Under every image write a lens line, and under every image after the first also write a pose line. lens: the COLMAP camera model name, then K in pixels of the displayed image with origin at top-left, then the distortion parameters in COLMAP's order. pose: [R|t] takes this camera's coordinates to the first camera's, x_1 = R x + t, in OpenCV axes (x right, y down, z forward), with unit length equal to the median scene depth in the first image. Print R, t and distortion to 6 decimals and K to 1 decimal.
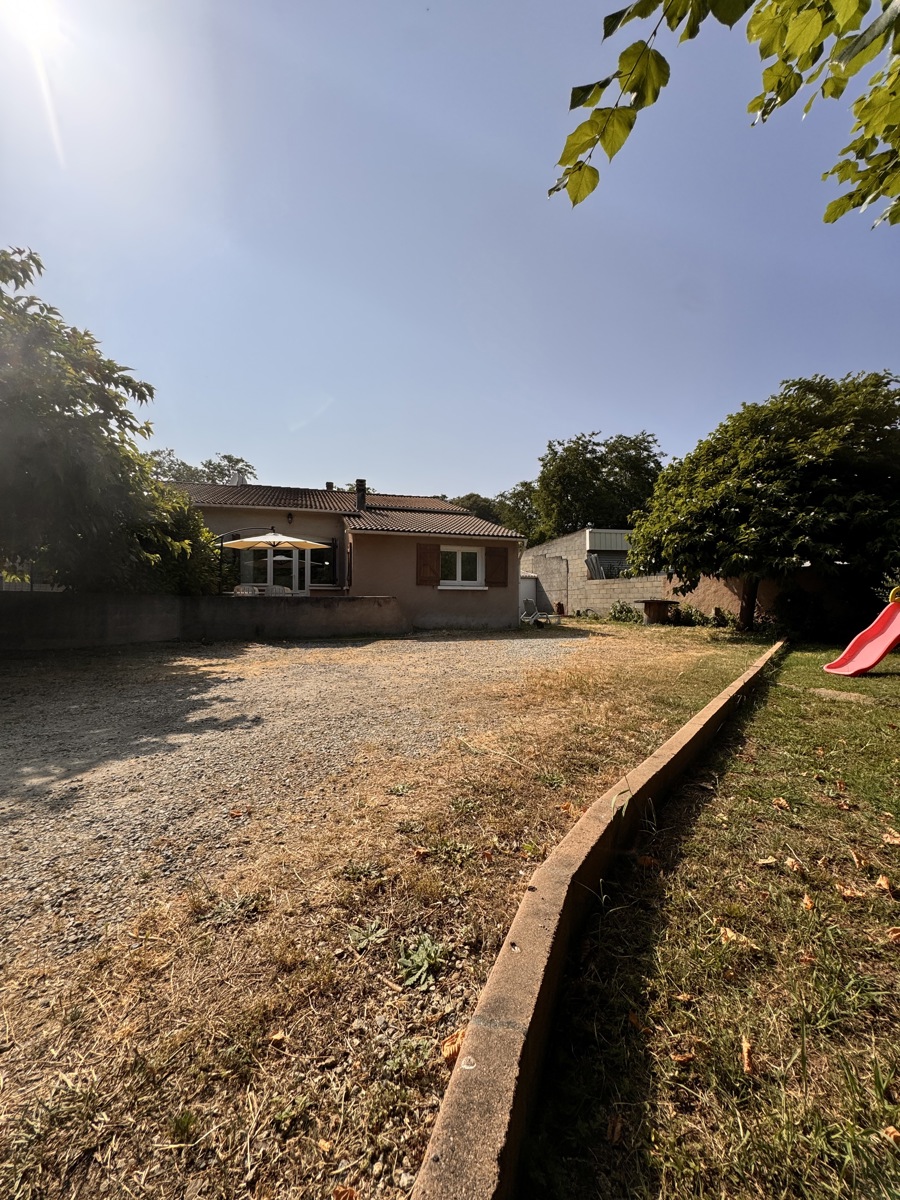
lens RADIAL K [[477.1, 0, 450.2], [0, 477.1, 601.7], [0, 0, 1]] dist [-0.003926, 0.000923]
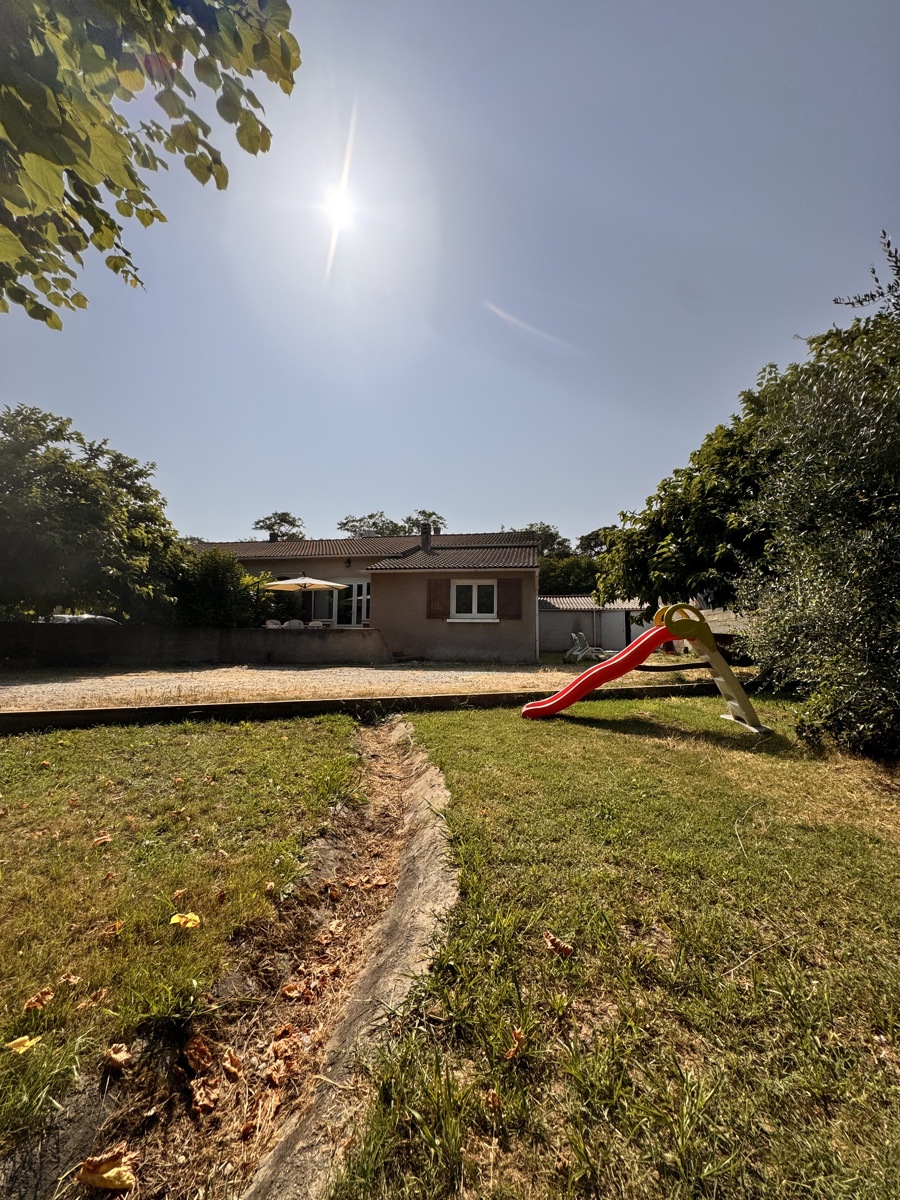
lens RADIAL K [[477.1, 0, 450.2], [0, 477.1, 596.5], [0, 0, 1]] dist [-0.003926, 0.000923]
pose [[0.882843, -0.035452, -0.468328, 0.454120], [-0.006426, 0.996142, -0.087520, 0.008874], [0.469624, 0.080276, 0.879209, 0.089184]]
